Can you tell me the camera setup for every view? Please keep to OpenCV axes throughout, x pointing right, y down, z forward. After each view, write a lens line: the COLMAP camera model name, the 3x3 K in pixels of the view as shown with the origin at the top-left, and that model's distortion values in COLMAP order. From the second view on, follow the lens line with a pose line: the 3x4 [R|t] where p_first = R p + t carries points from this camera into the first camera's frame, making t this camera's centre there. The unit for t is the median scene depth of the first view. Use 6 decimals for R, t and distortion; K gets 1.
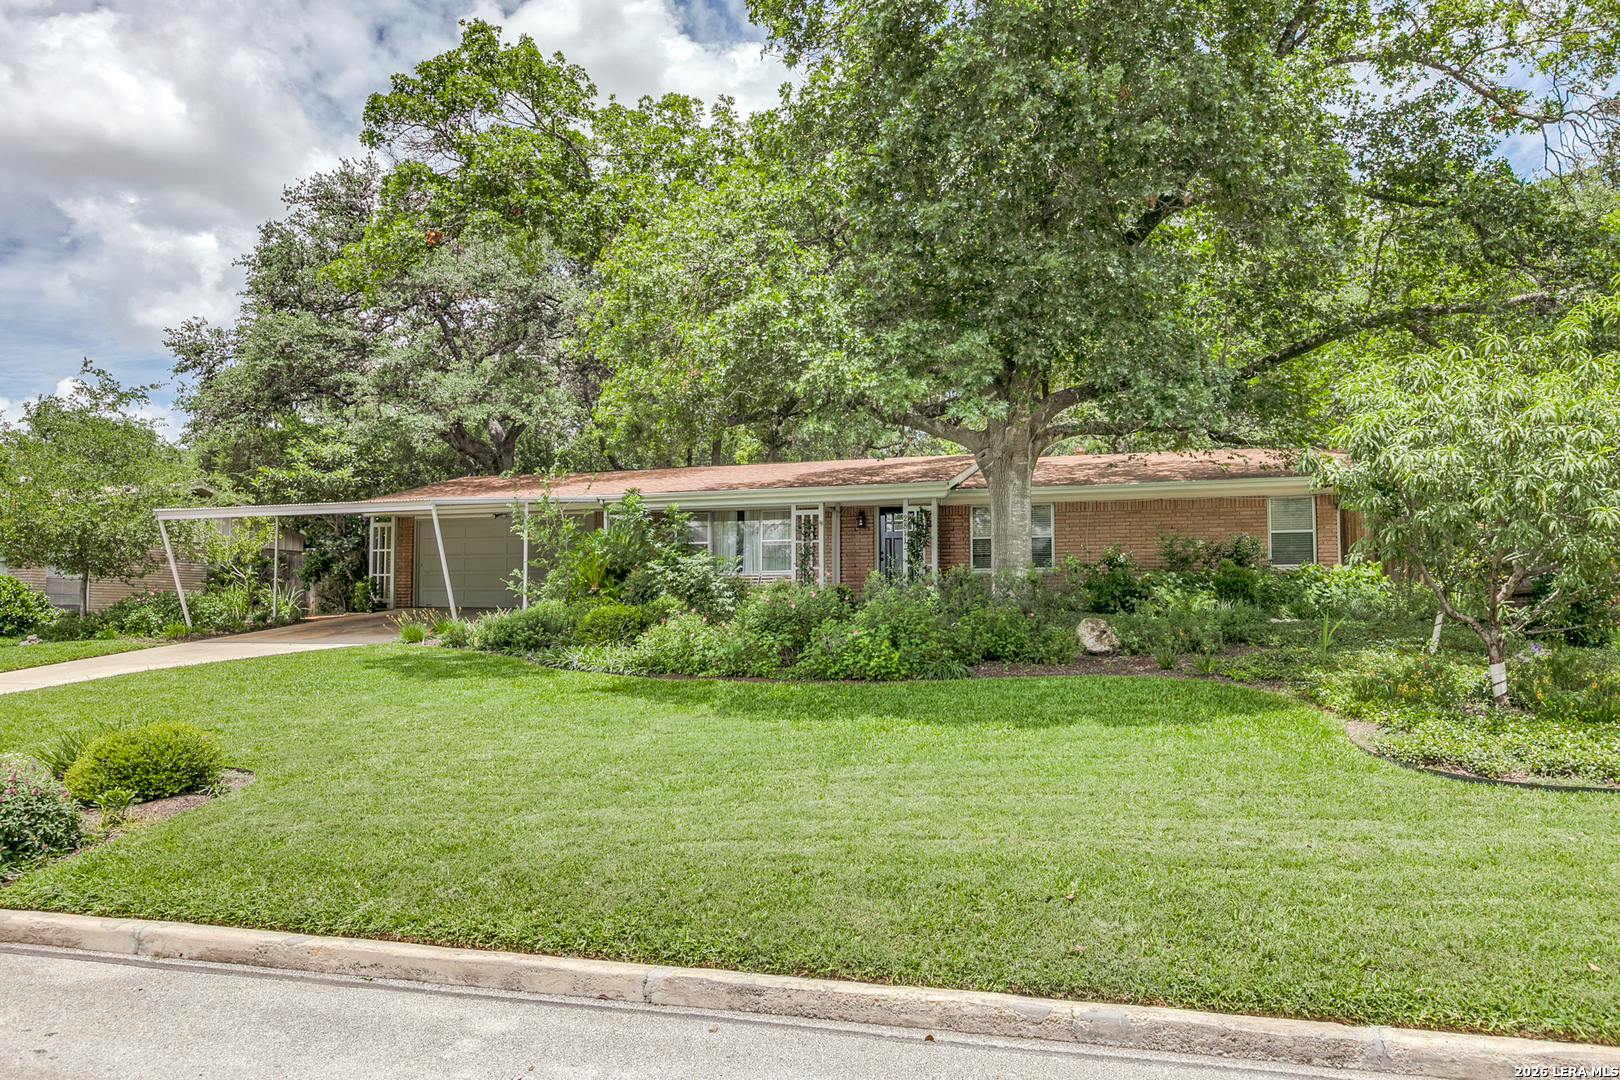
lens RADIAL K [[1220.1, 0, 808.3], [0, 1220.1, 538.3], [0, 0, 1]] dist [-0.008621, -0.000216]
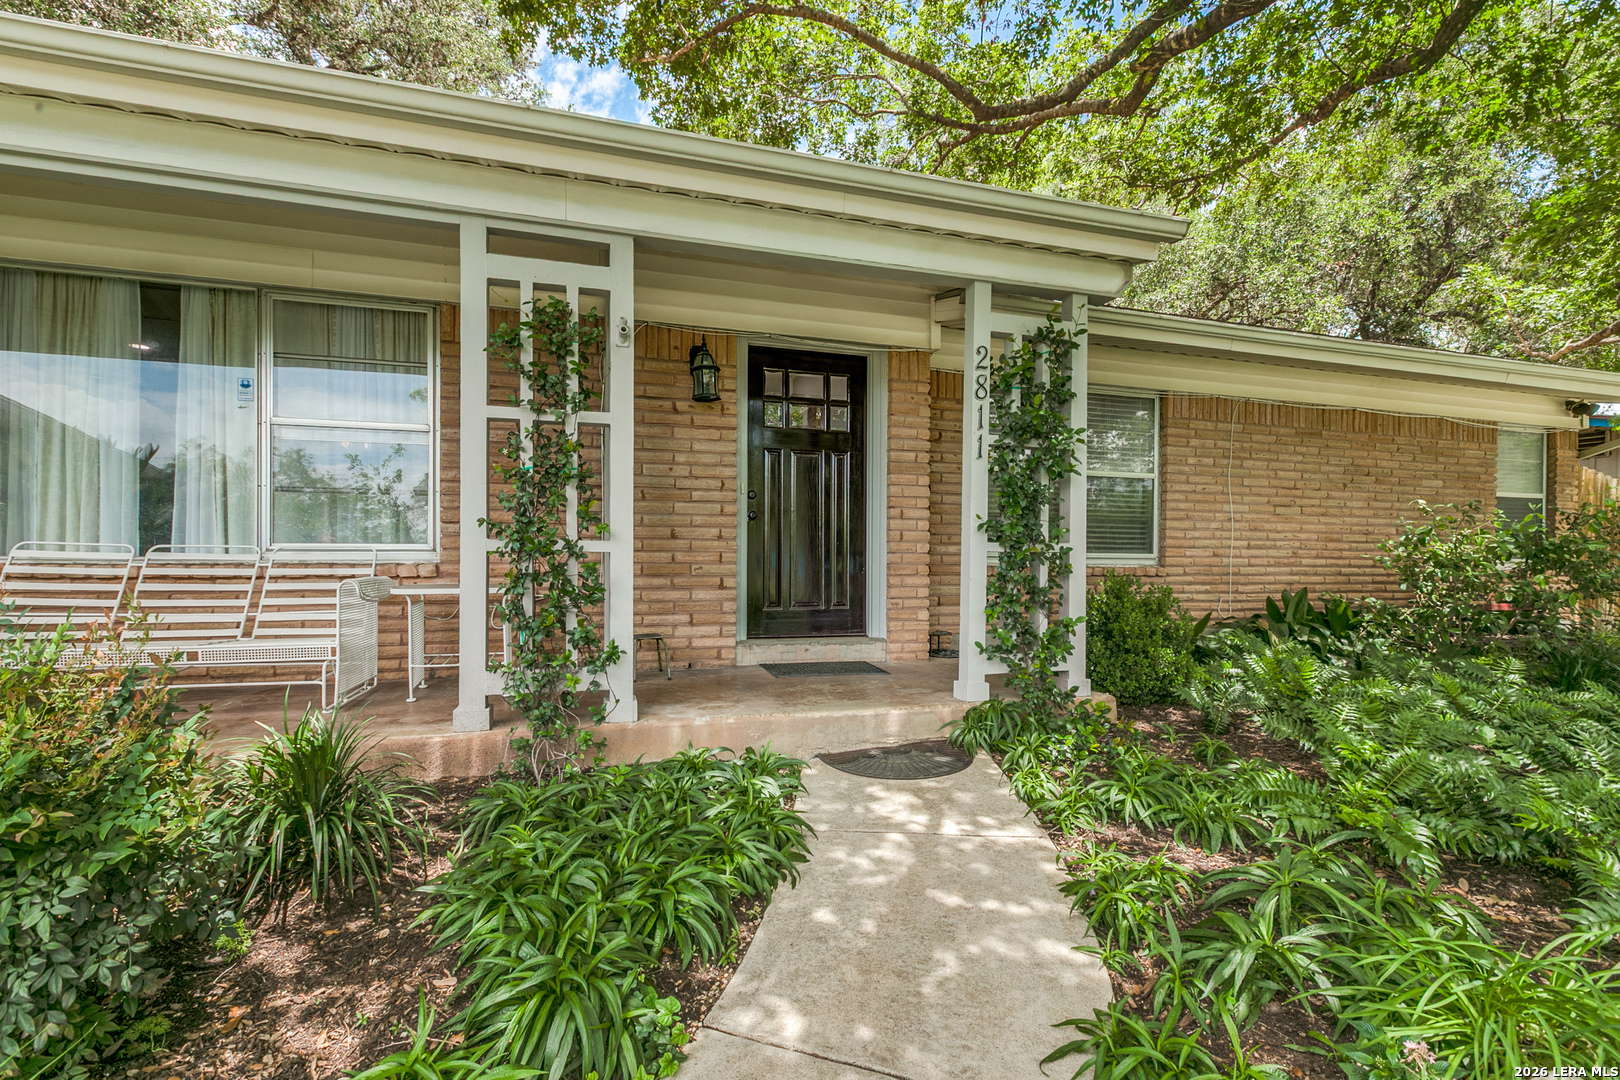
lens RADIAL K [[726.1, 0, 809.6], [0, 726.1, 555.9], [0, 0, 1]] dist [0.000400, -0.000031]
pose [[0.818239, 0.009741, 0.574795, -0.034861], [-0.044525, 0.997927, 0.046471, 0.018620], [-0.573151, -0.063617, 0.816977, 0.871924]]
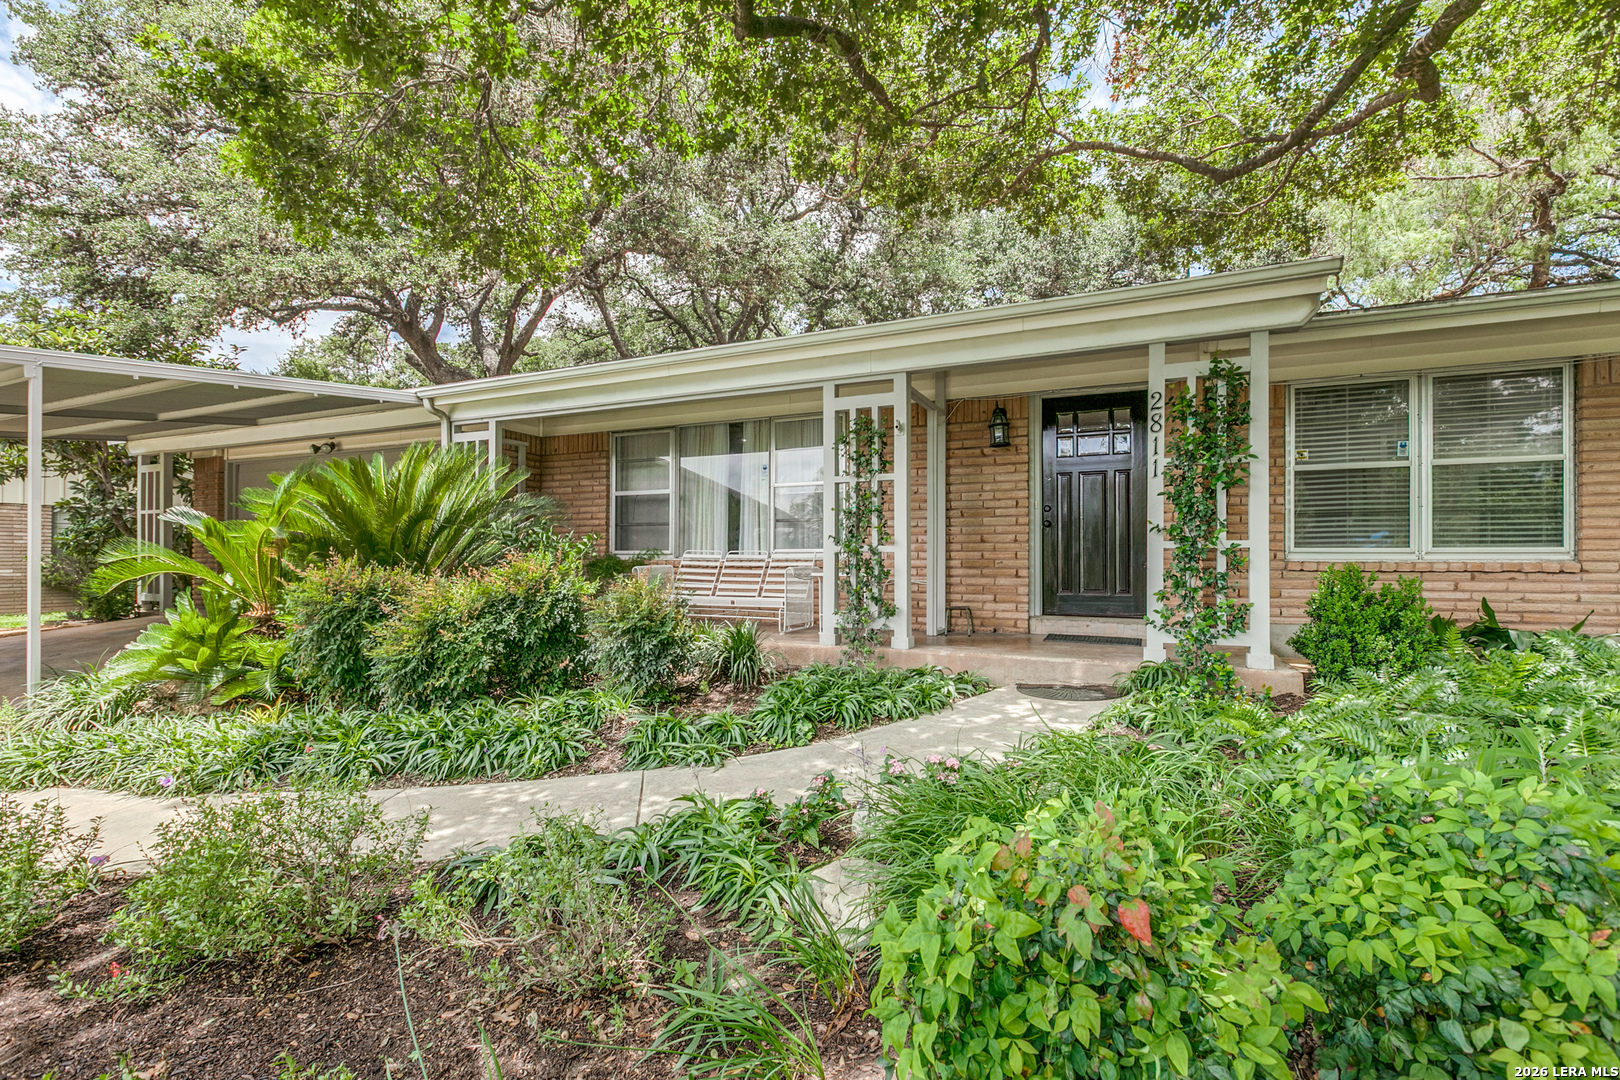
lens RADIAL K [[726.1, 0, 815.0], [0, 726.1, 544.6], [0, 0, 1]] dist [0.000400, -0.000031]
pose [[0.994265, -0.000031, -0.106944, 0.008240], [0.004964, 0.998936, 0.045857, 0.012750], [0.106829, -0.046124, 0.993207, 0.772344]]
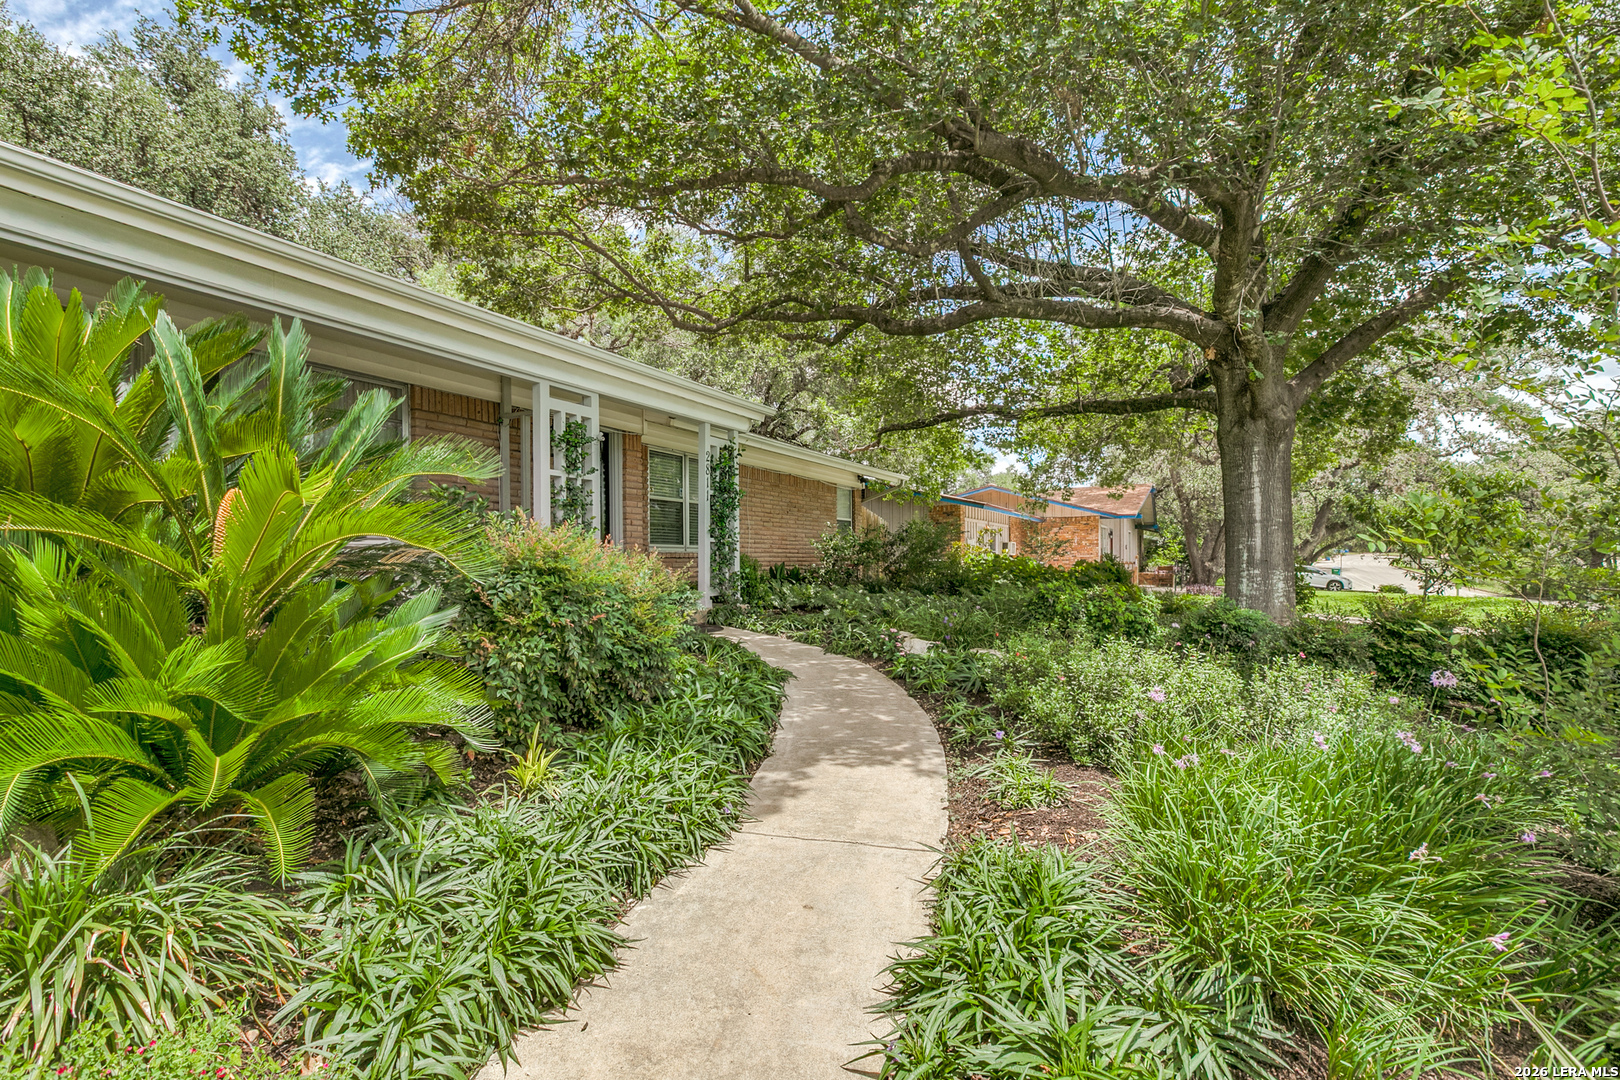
lens RADIAL K [[726.1, 0, 810.2], [0, 726.1, 543.6], [0, 0, 1]] dist [0.000400, -0.000031]
pose [[0.175692, 0.024566, 0.984139, -0.241223], [-0.050908, 0.998578, -0.015839, 0.027046], [-0.983128, -0.047318, 0.176692, 0.866958]]
